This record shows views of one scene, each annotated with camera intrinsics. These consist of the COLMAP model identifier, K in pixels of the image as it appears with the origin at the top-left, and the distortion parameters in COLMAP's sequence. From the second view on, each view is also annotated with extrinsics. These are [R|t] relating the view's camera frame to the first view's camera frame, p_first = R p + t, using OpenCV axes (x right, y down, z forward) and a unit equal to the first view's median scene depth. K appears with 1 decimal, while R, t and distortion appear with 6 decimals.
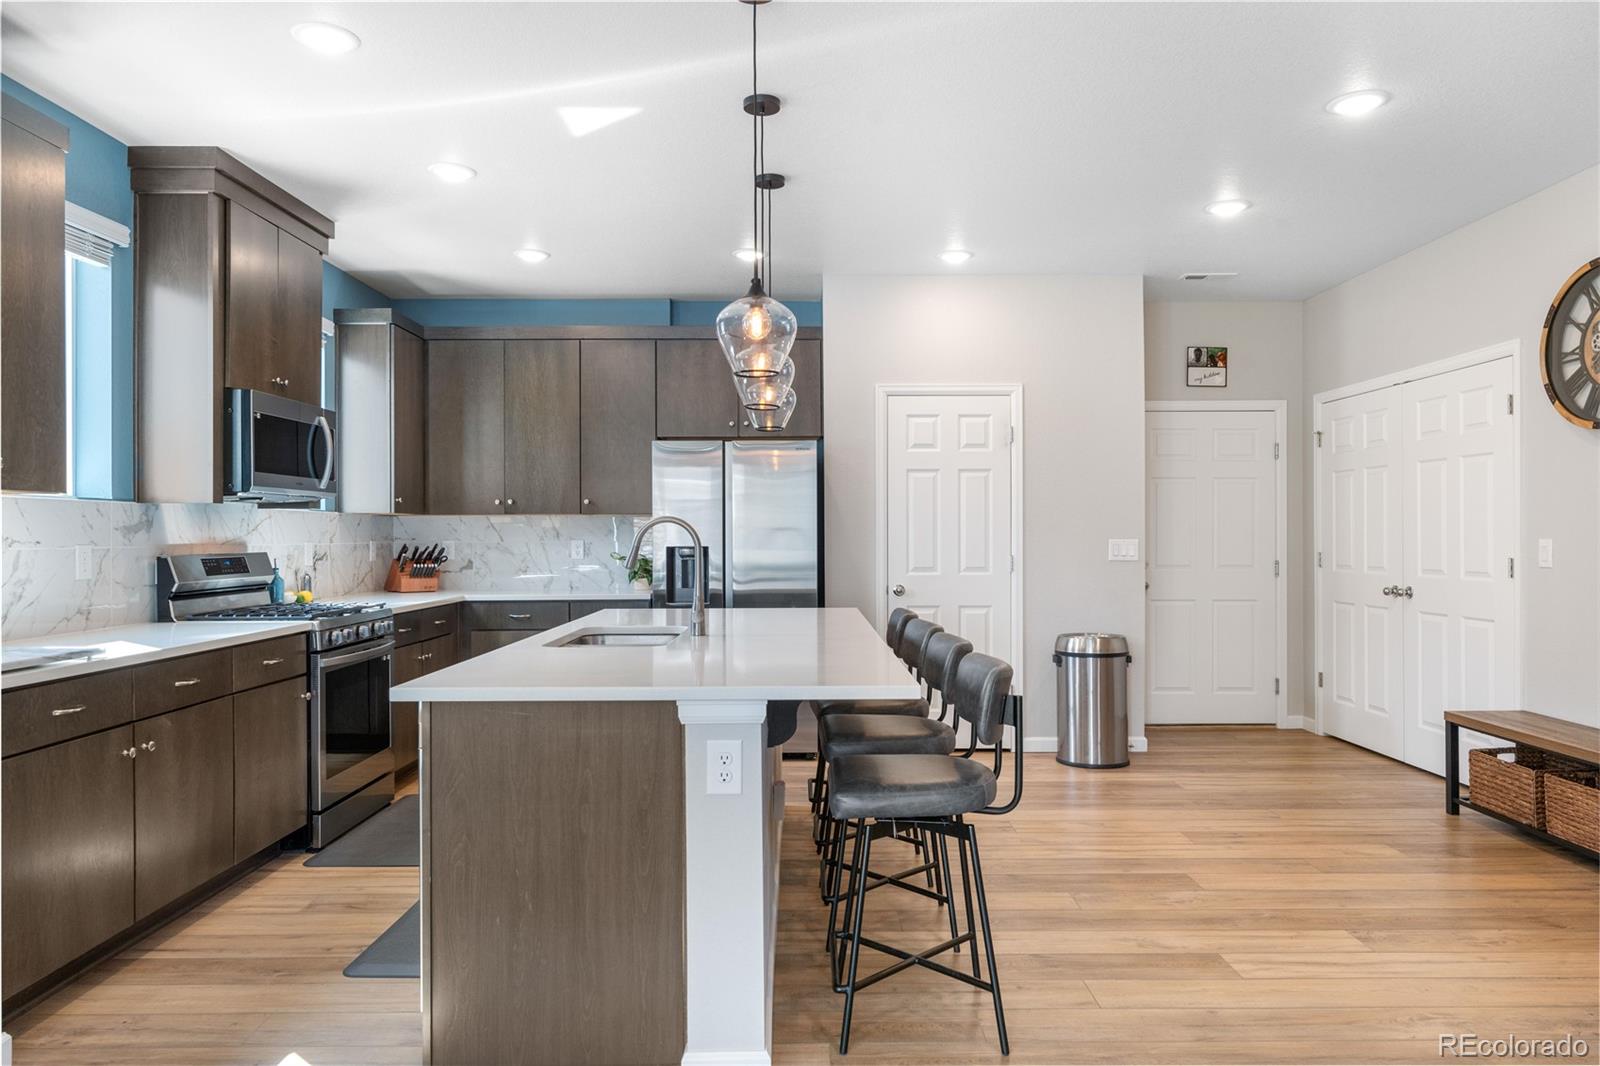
lens RADIAL K [[1042.8, 0, 790.2], [0, 1042.8, 537.8], [0, 0, 1]] dist [0.000987, -0.002328]
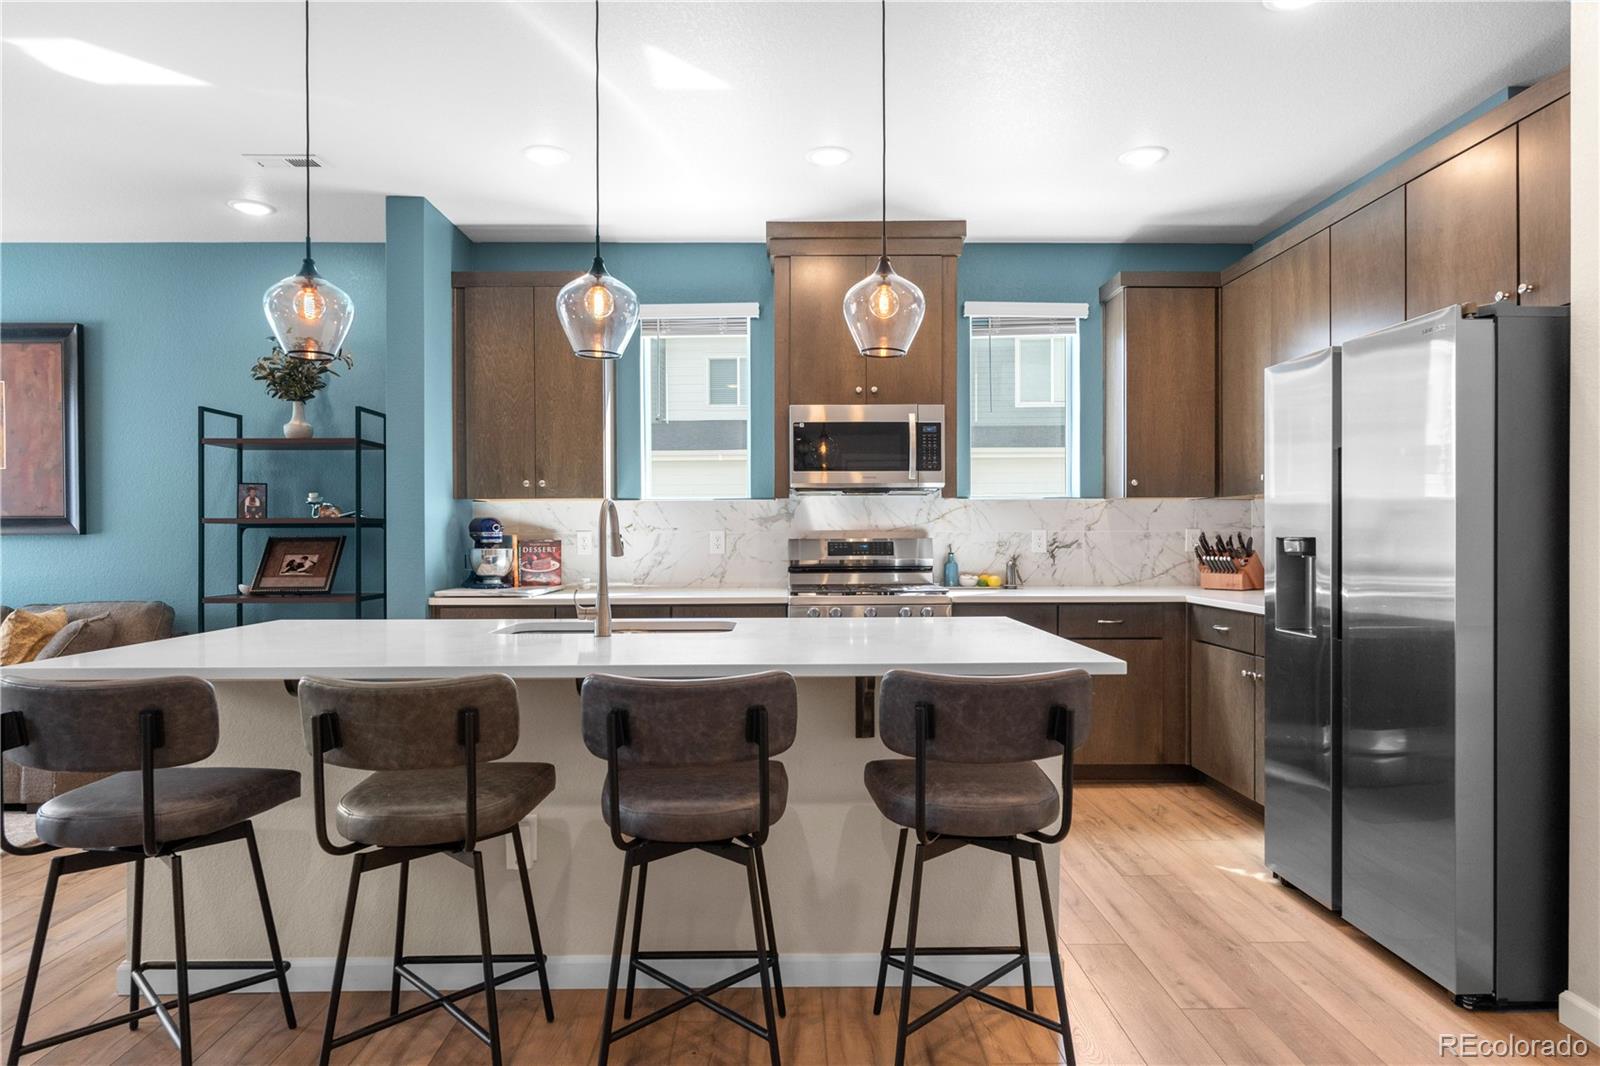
lens RADIAL K [[937.3, 0, 807.3], [0, 937.3, 527.5], [0, 0, 1]] dist [-0.005541, 0.002312]
pose [[0.027757, -0.001660, -0.999613, 0.539084], [0.002036, 0.999997, -0.001605, 0.004054], [0.999613, -0.001991, 0.027761, 0.902228]]
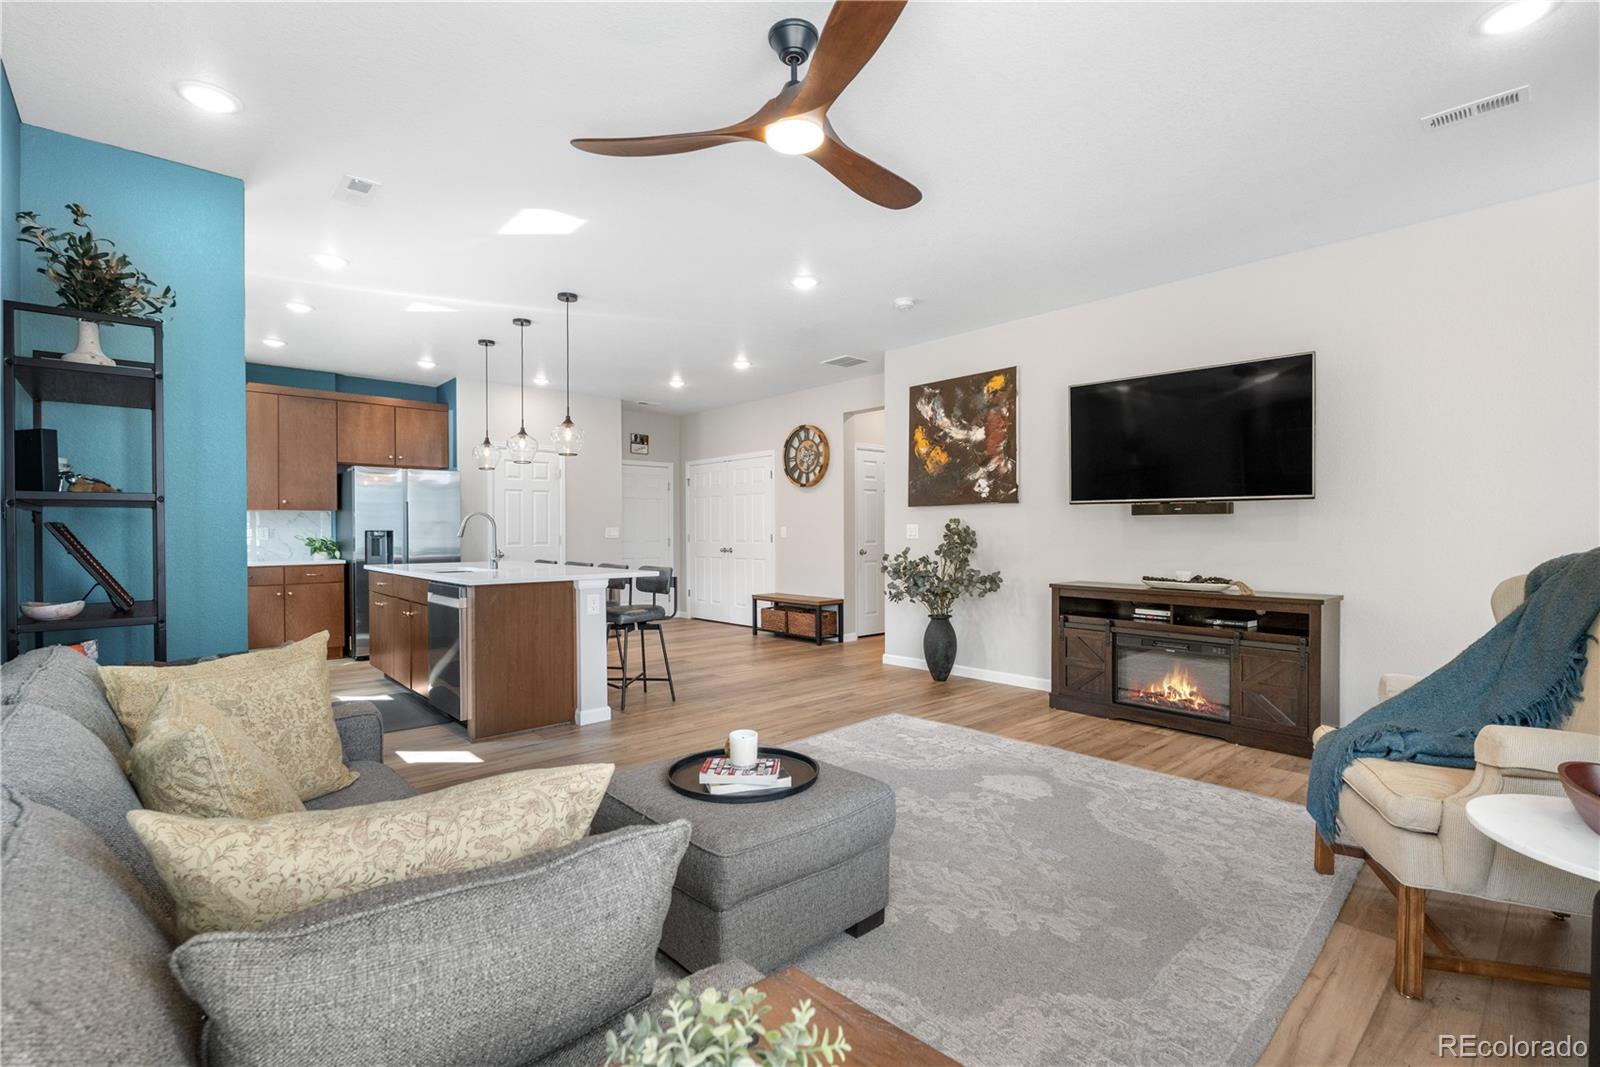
lens RADIAL K [[727.6, 0, 790.6], [0, 727.6, 536.6], [0, 0, 1]] dist [-0.003013, 0.001910]
pose [[0.746875, -0.002297, 0.664961, -0.485822], [0.001143, 0.999997, 0.002170, 0.021243], [-0.664964, -0.000861, 0.746875, -0.387683]]
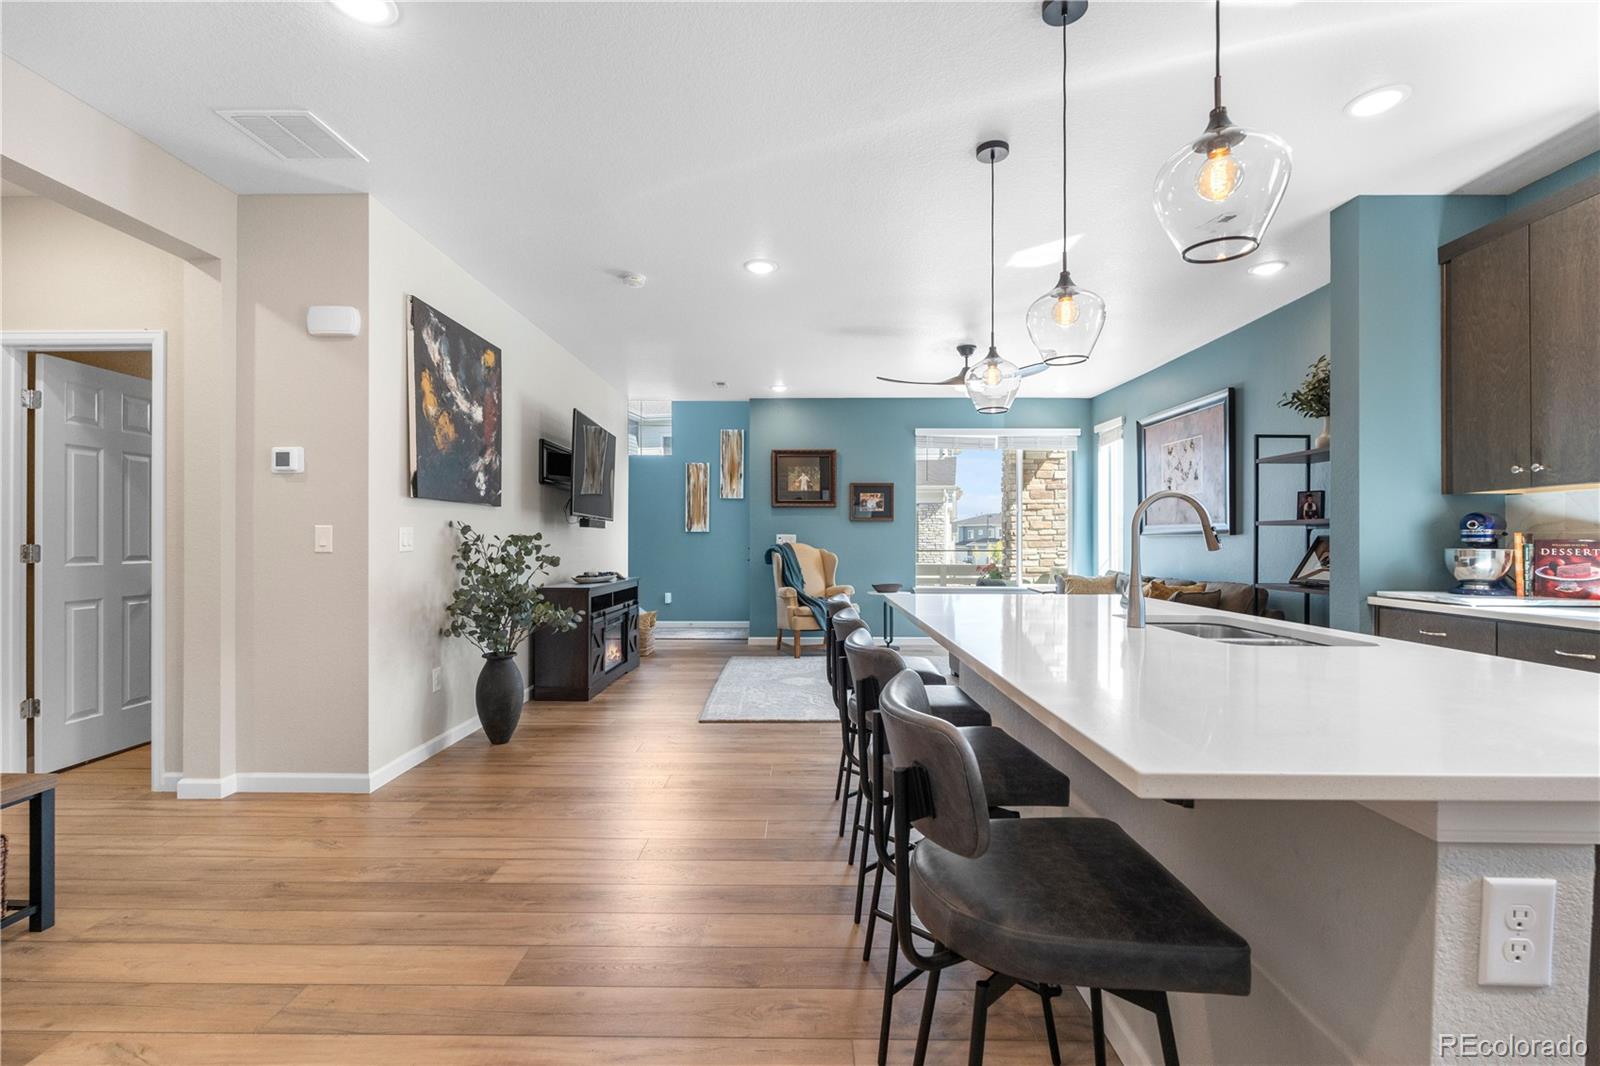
lens RADIAL K [[702.6, 0, 805.2], [0, 702.6, 536.2], [0, 0, 1]] dist [-0.007173, 0.001140]
pose [[-0.999984, 0.000347, -0.005664, 0.147659], [0.000368, 0.999993, -0.003705, 0.014906], [0.005662, -0.003707, -0.999977, 1.240294]]
